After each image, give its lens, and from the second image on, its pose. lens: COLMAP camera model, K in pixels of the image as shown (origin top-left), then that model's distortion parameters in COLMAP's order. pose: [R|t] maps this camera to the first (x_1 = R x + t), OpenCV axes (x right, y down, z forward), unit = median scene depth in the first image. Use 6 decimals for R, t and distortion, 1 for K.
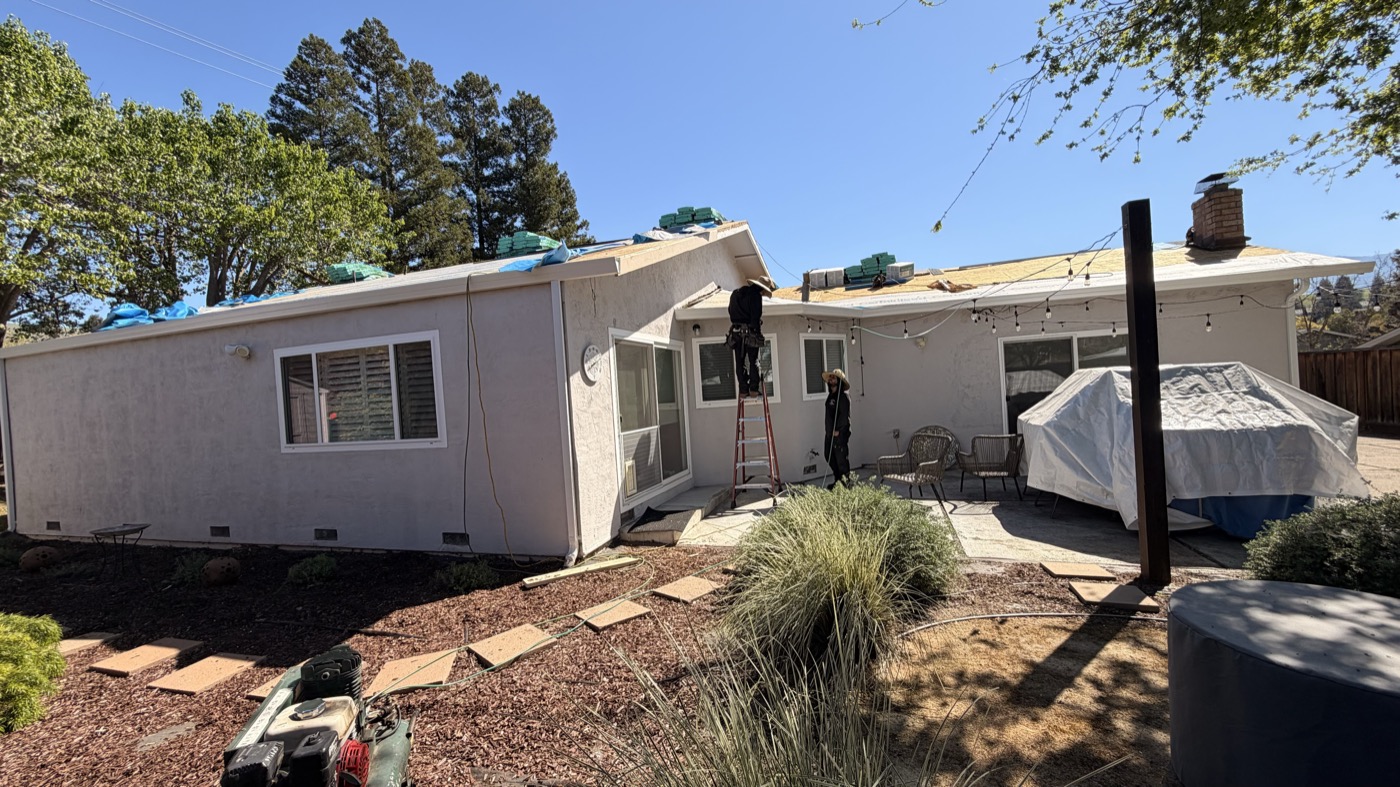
lens RADIAL K [[545.0, 0, 700.0], [0, 545.0, 393.5], [0, 0, 1]] dist [-0.002788, -0.000467]
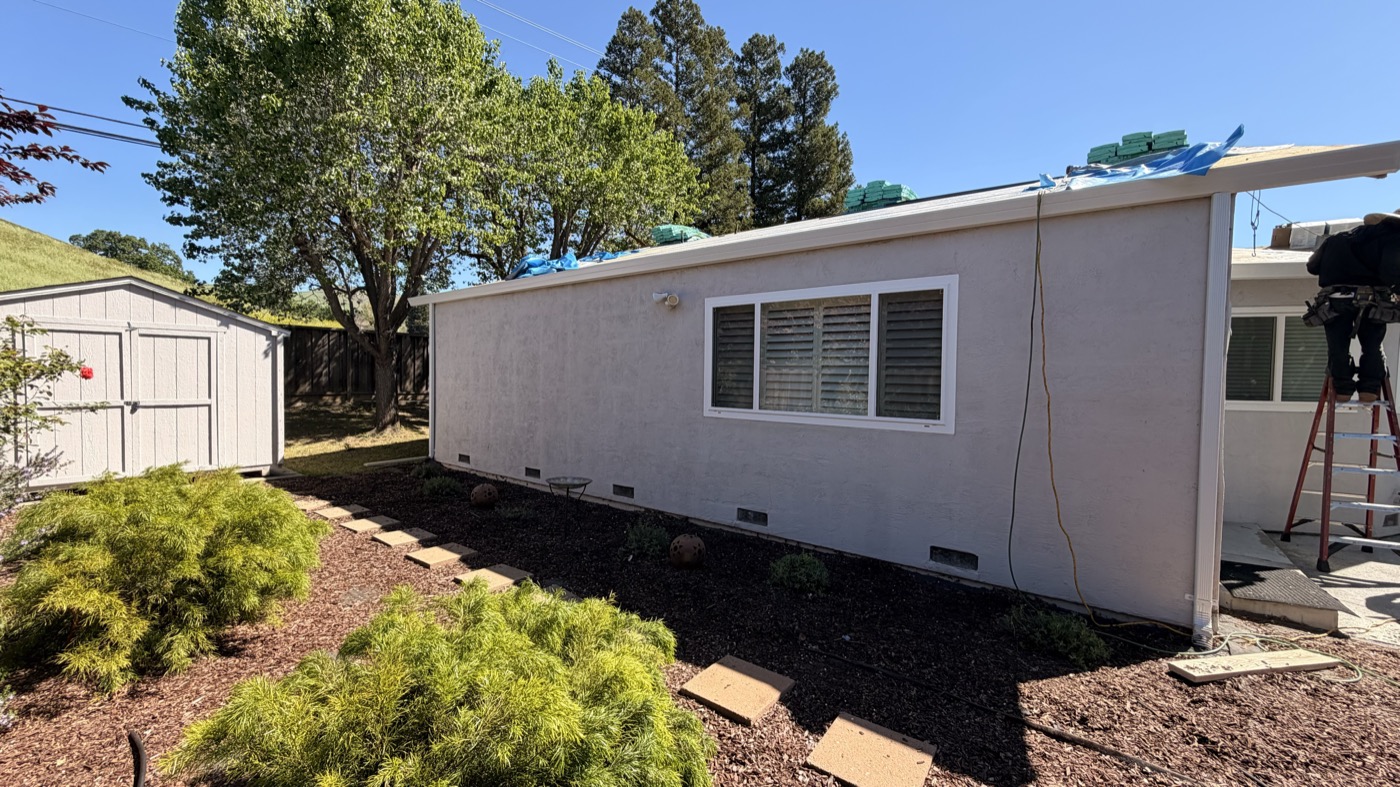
lens RADIAL K [[545.0, 0, 700.0], [0, 545.0, 393.5], [0, 0, 1]] dist [-0.002788, -0.000467]
pose [[0.936766, 0.089634, -0.338282, -0.407391], [-0.078446, 0.995827, 0.046630, 0.027130], [0.341050, -0.017144, 0.939889, 0.141033]]
